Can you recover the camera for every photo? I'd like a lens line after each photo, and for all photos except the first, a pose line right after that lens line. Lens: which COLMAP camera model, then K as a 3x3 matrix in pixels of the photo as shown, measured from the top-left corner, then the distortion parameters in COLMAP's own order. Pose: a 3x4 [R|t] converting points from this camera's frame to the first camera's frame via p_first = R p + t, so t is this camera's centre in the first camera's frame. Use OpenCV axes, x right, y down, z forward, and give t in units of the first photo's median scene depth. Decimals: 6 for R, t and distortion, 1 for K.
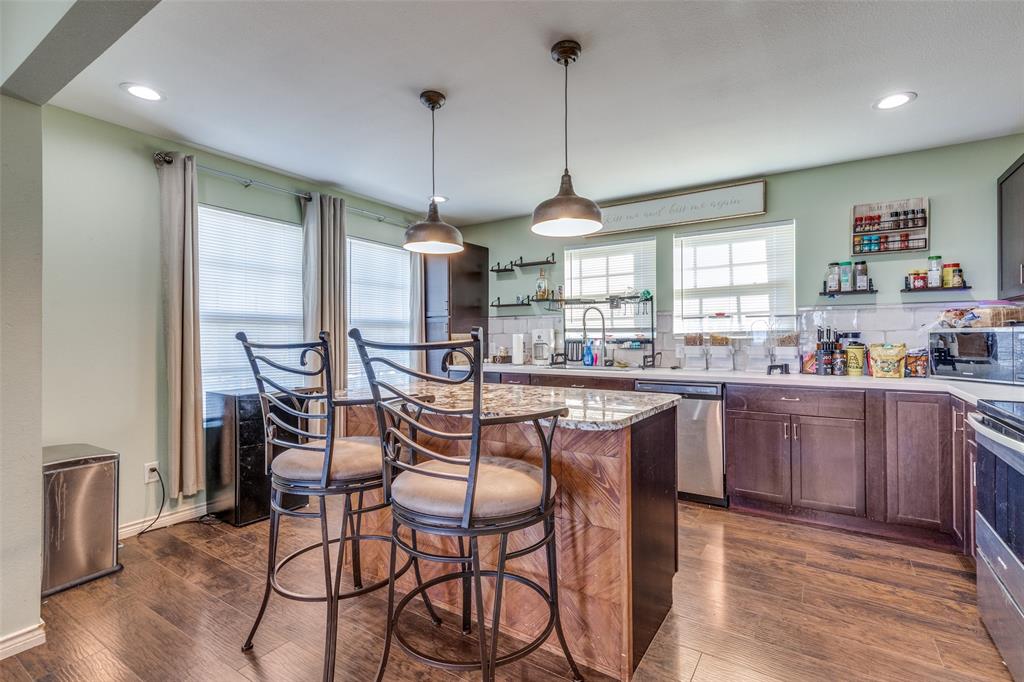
lens RADIAL K [[446.1, 0, 530.7], [0, 446.1, 335.6], [0, 0, 1]] dist [0.011596, -0.002184]
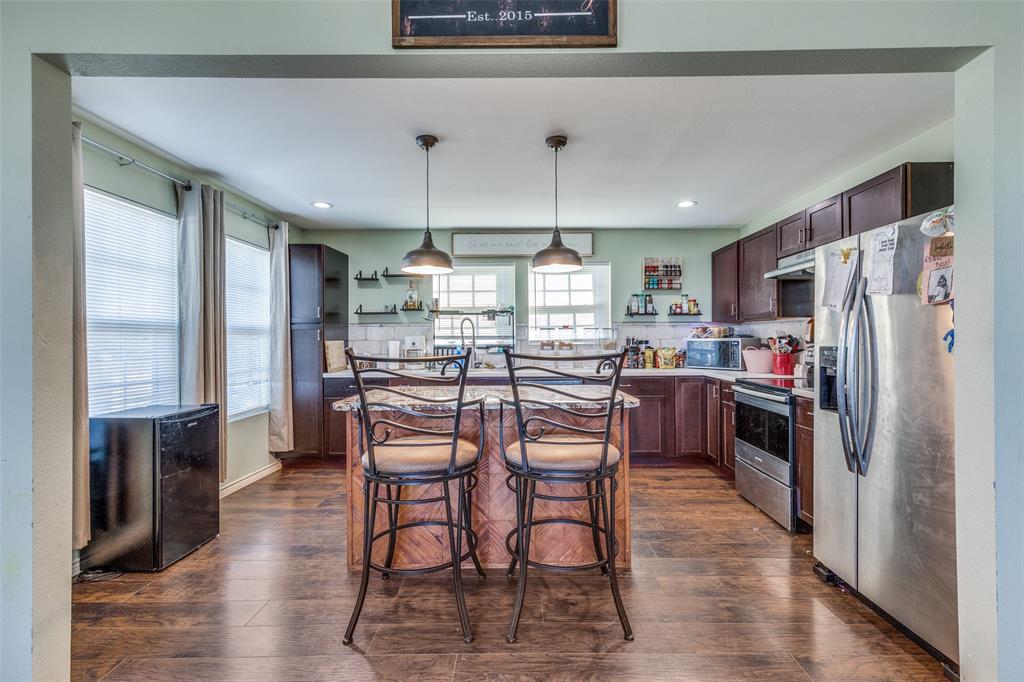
lens RADIAL K [[446.1, 0, 496.5], [0, 446.1, 335.7], [0, 0, 1]] dist [0.011596, -0.002184]
pose [[0.861285, 0.000836, 0.508121, -0.430730], [0.000081, 0.999998, -0.001782, -0.017601], [-0.508122, 0.001576, 0.861284, -0.053189]]
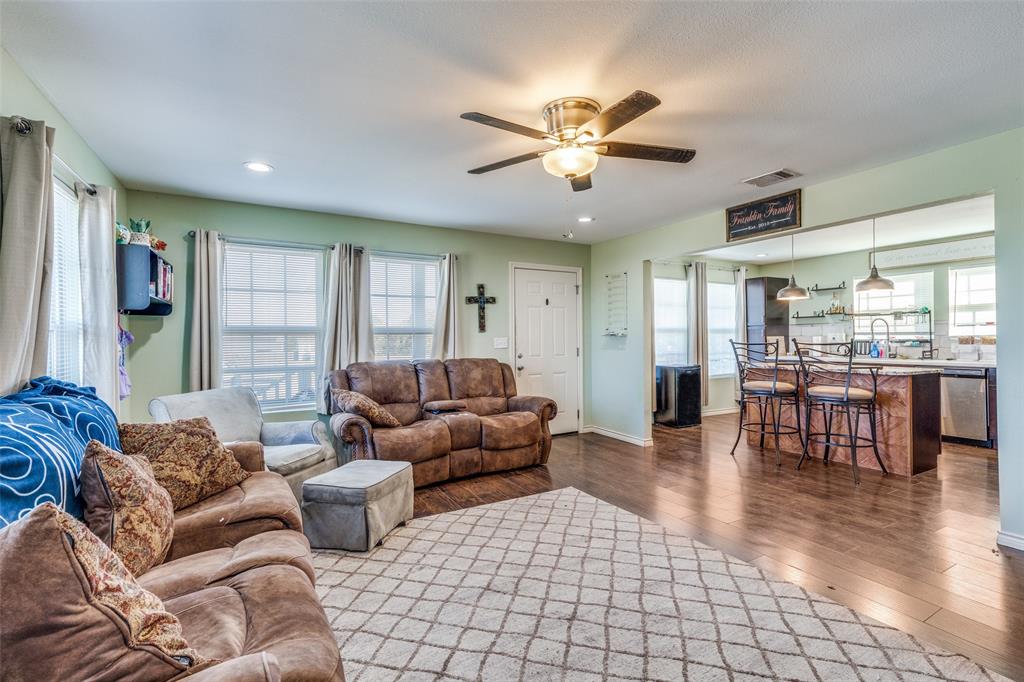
lens RADIAL K [[446.1, 0, 535.8], [0, 446.1, 338.9], [0, 0, 1]] dist [0.011596, -0.002184]
pose [[0.889357, -0.003963, -0.457196, -0.221408], [0.009047, 0.999919, 0.008930, -0.021561], [0.457123, -0.012078, 0.889321, -0.978150]]
